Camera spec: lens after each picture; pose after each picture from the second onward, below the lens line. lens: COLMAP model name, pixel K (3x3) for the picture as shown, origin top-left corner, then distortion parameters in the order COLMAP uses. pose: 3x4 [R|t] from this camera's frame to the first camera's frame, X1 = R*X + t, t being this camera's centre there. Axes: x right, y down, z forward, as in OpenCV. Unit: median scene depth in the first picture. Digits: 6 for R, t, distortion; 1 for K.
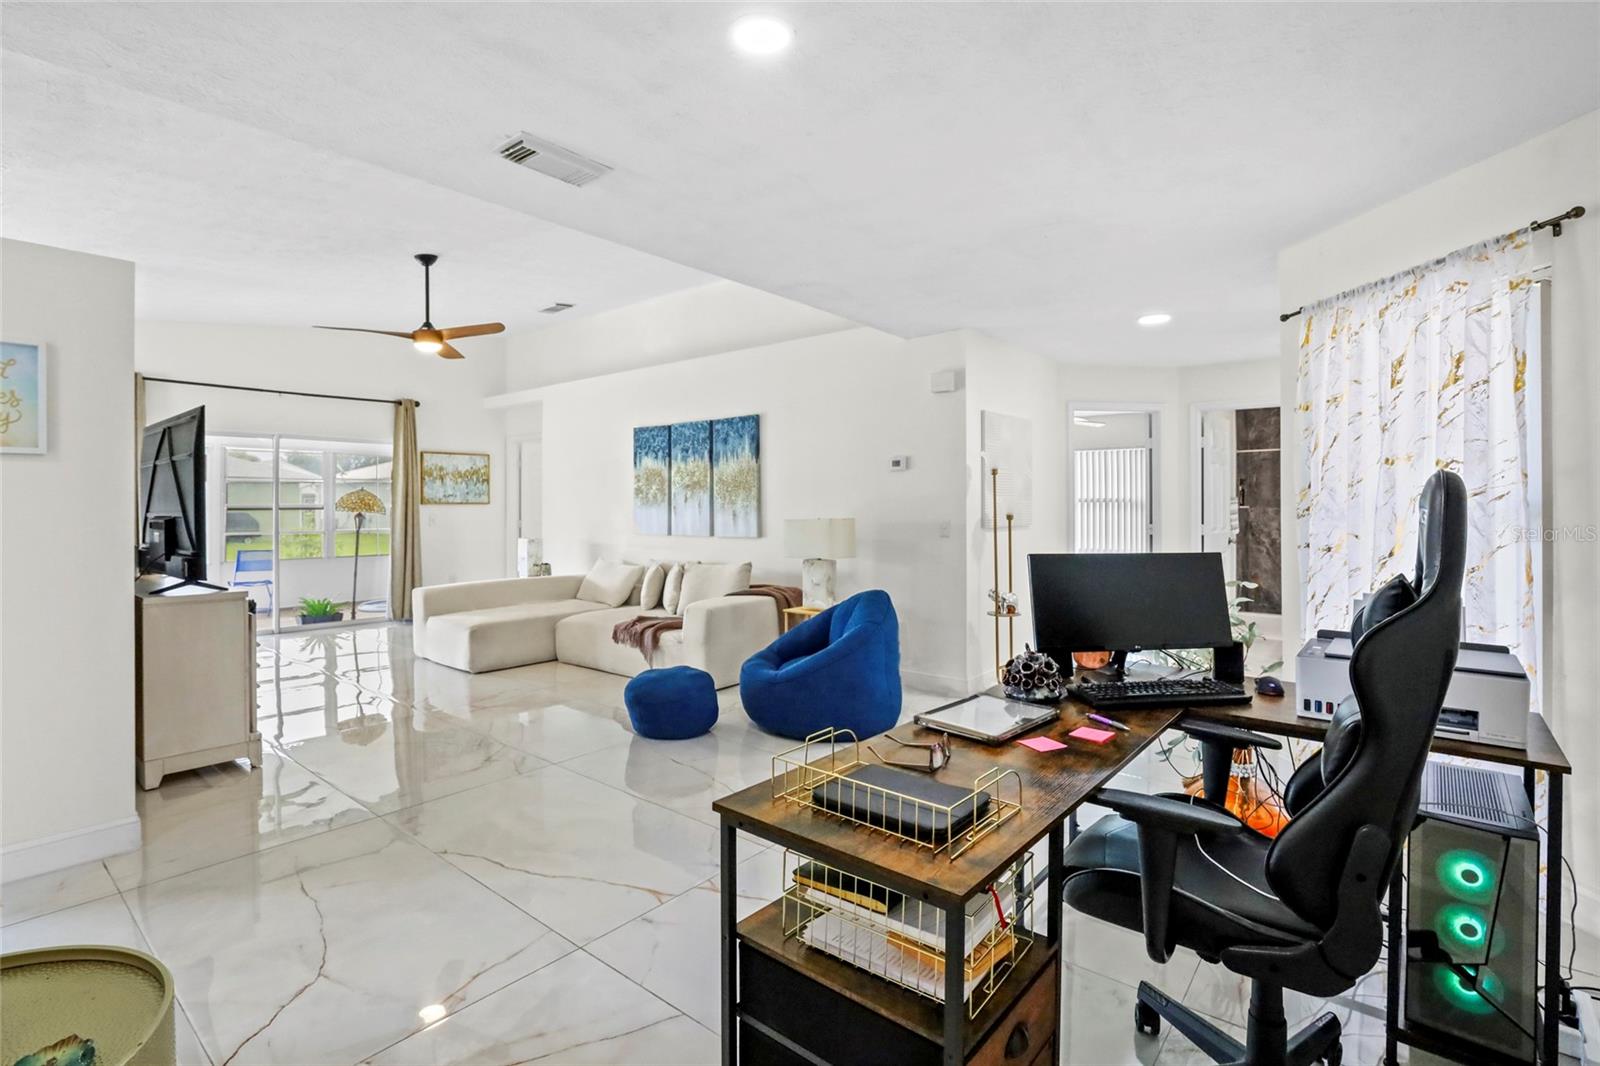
lens RADIAL K [[740.0, 0, 804.3], [0, 740.0, 516.1], [0, 0, 1]] dist [-0.027279, -0.000083]
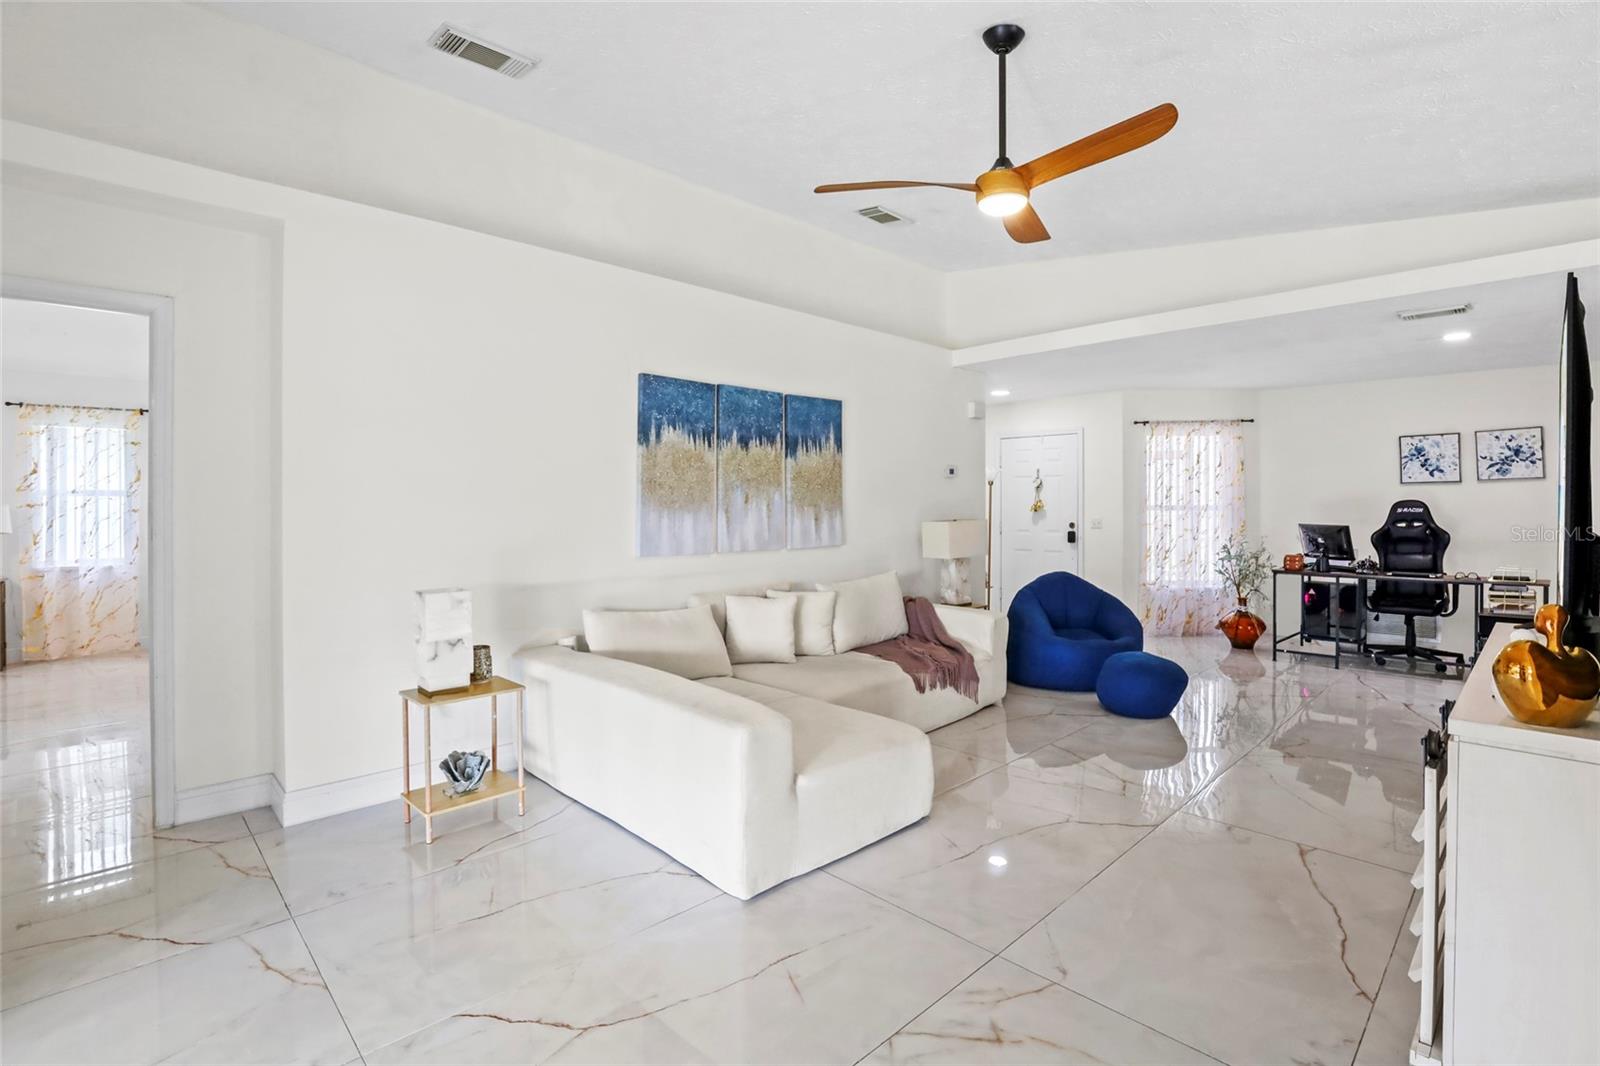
lens RADIAL K [[740.0, 0, 761.1], [0, 740.0, 491.4], [0, 0, 1]] dist [-0.027279, -0.000083]
pose [[0.132647, 0.007743, 0.991133, -0.860123], [0.006494, 0.999941, -0.008681, -0.024798], [-0.991142, 0.007588, 0.132589, 0.919367]]
